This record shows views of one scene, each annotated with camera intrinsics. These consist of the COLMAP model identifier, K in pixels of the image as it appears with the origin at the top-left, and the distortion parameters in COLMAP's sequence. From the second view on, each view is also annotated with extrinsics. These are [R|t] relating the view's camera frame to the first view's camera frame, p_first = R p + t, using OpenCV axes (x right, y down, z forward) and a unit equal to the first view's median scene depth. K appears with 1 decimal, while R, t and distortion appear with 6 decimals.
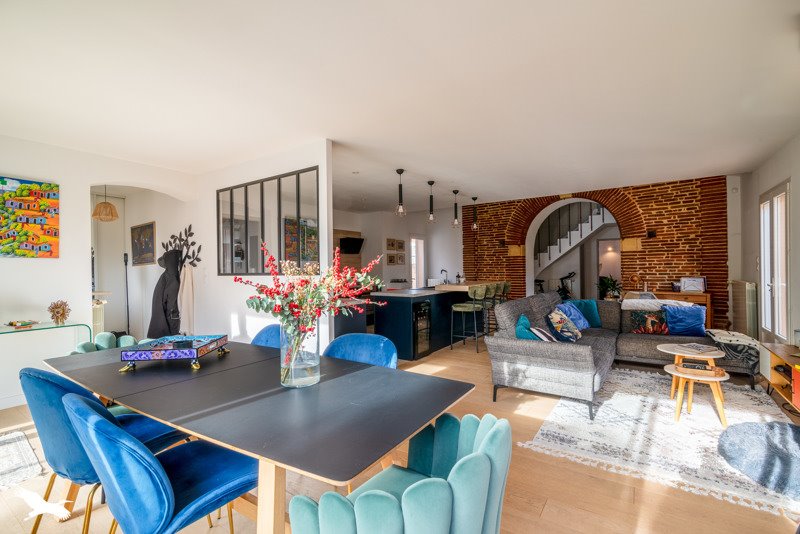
lens RADIAL K [[368.2, 0, 400.0], [0, 368.2, 267.0], [0, 0, 1]] dist [-0.000727, -0.000455]
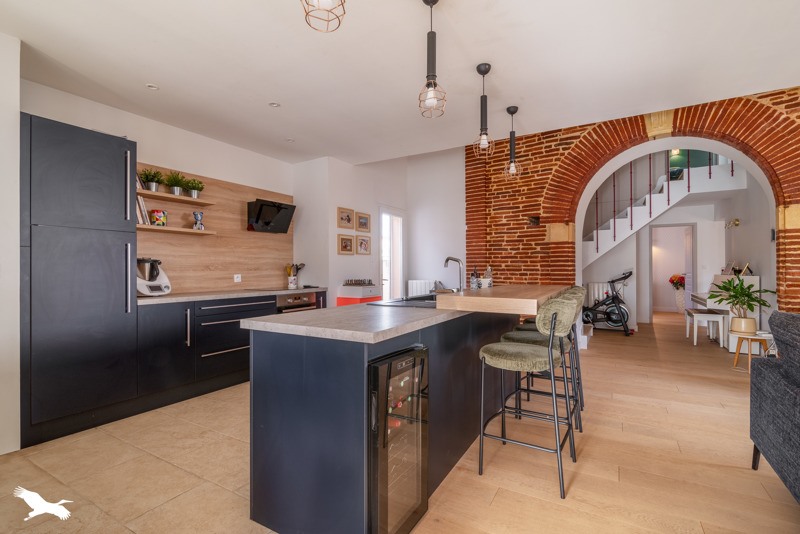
lens RADIAL K [[368.2, 0, 400.0], [0, 368.2, 267.0], [0, 0, 1]] dist [-0.000727, -0.000455]
pose [[0.997746, 0.010628, 0.066258, 0.022507], [-0.010336, 0.999935, -0.004737, 0.015178], [-0.066304, 0.004042, 0.997791, 0.423258]]
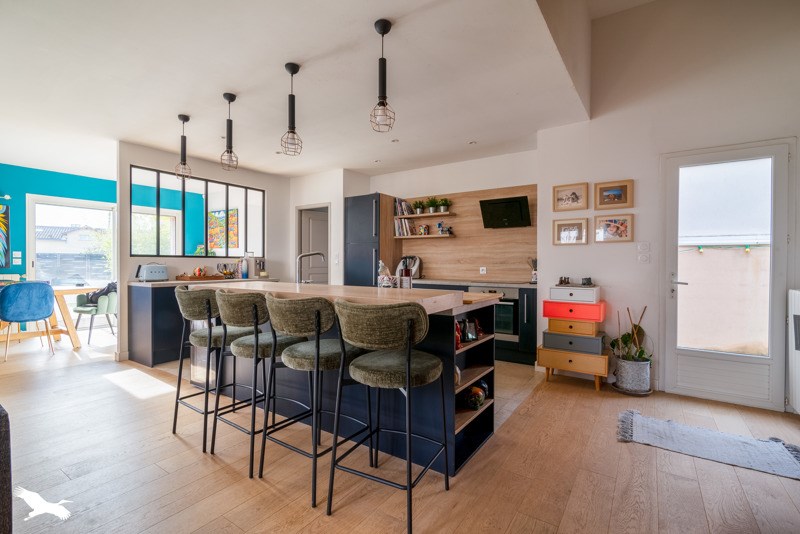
lens RADIAL K [[368.2, 0, 400.0], [0, 368.2, 267.0], [0, 0, 1]] dist [-0.000727, -0.000455]
pose [[0.016121, 0.024905, -0.999560, 0.406223], [-0.003935, 0.999684, 0.024845, 0.010820], [0.999862, 0.003532, 0.016214, 0.782397]]
